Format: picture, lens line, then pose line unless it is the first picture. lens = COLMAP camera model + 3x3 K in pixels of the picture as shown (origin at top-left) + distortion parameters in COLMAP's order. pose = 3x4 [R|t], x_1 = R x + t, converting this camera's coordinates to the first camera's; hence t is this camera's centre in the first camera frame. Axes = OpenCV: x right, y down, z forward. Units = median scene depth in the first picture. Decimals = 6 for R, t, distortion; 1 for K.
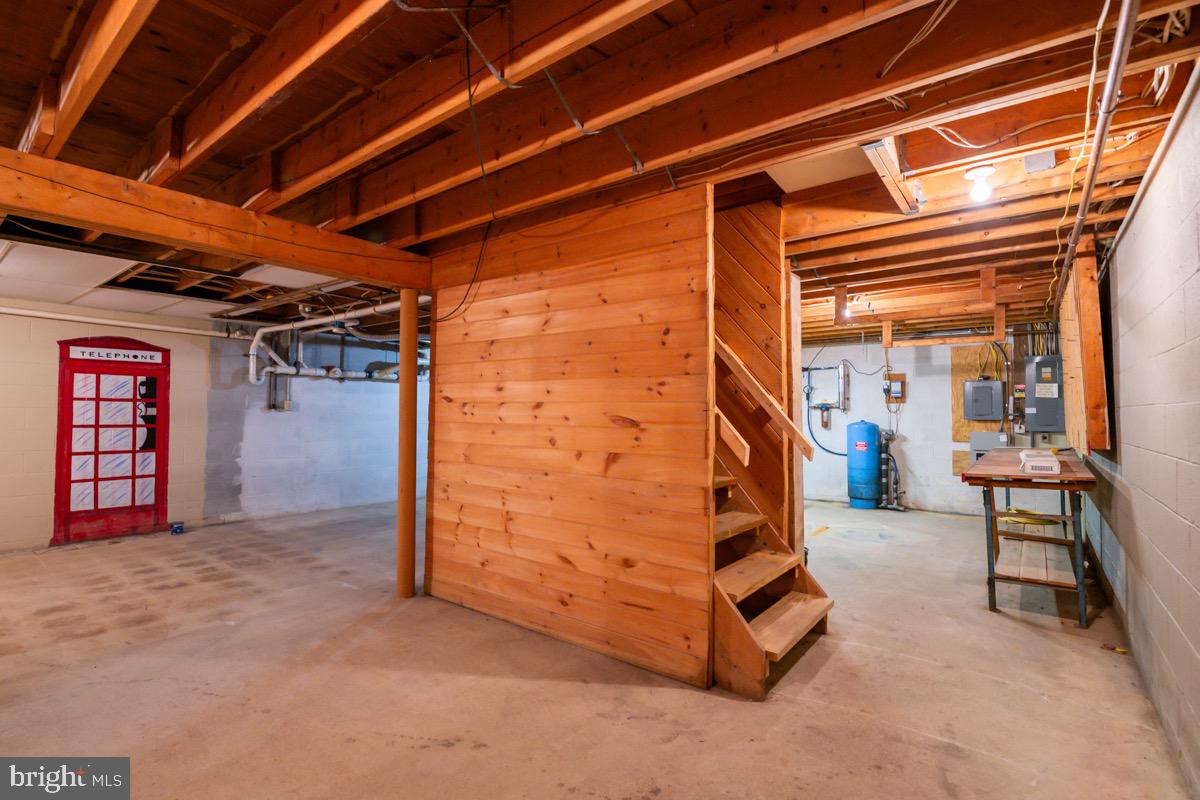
lens RADIAL K [[557.0, 0, 590.6], [0, 557.0, 394.0], [0, 0, 1]] dist [-0.014265, -0.000433]
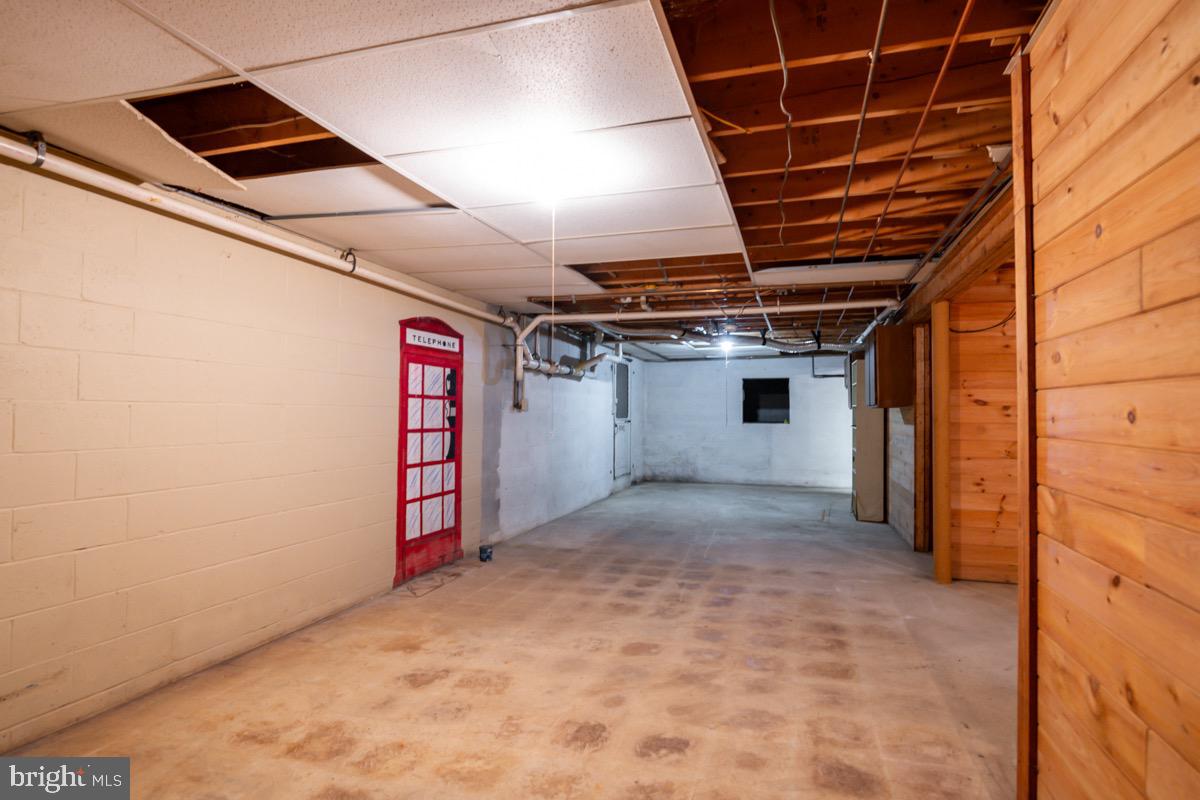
lens RADIAL K [[609.6, 0, 588.3], [0, 609.6, 403.9], [0, 0, 1]] dist [0.004670, -0.002518]
pose [[0.928665, 0.009054, 0.370809, -0.987546], [-0.015280, 0.999787, 0.013857, 0.004485], [-0.370604, -0.018534, 0.928606, 0.100997]]
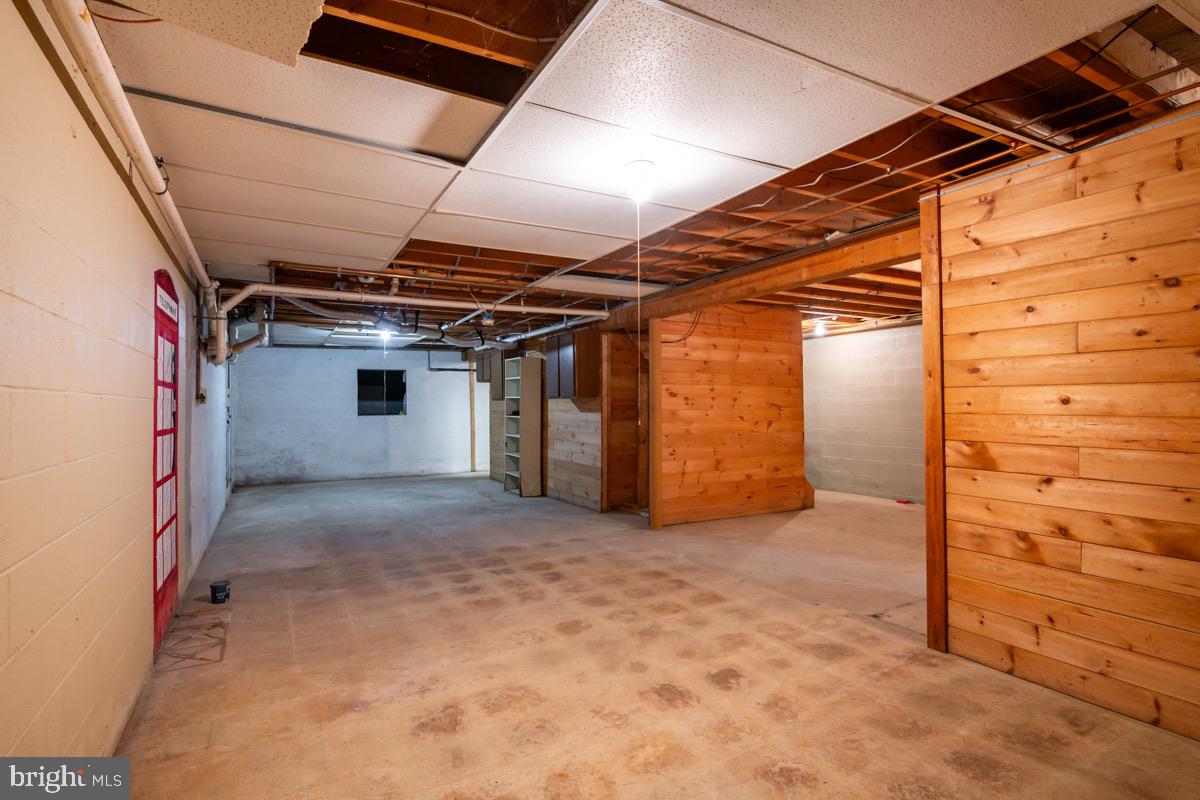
lens RADIAL K [[609.6, 0, 590.2], [0, 609.6, 391.4], [0, 0, 1]] dist [0.004670, -0.002518]
pose [[0.387770, 0.018383, 0.921573, -1.292658], [-0.022272, 0.999696, -0.010570, 0.016377], [-0.921487, -0.016427, 0.388061, 0.378679]]
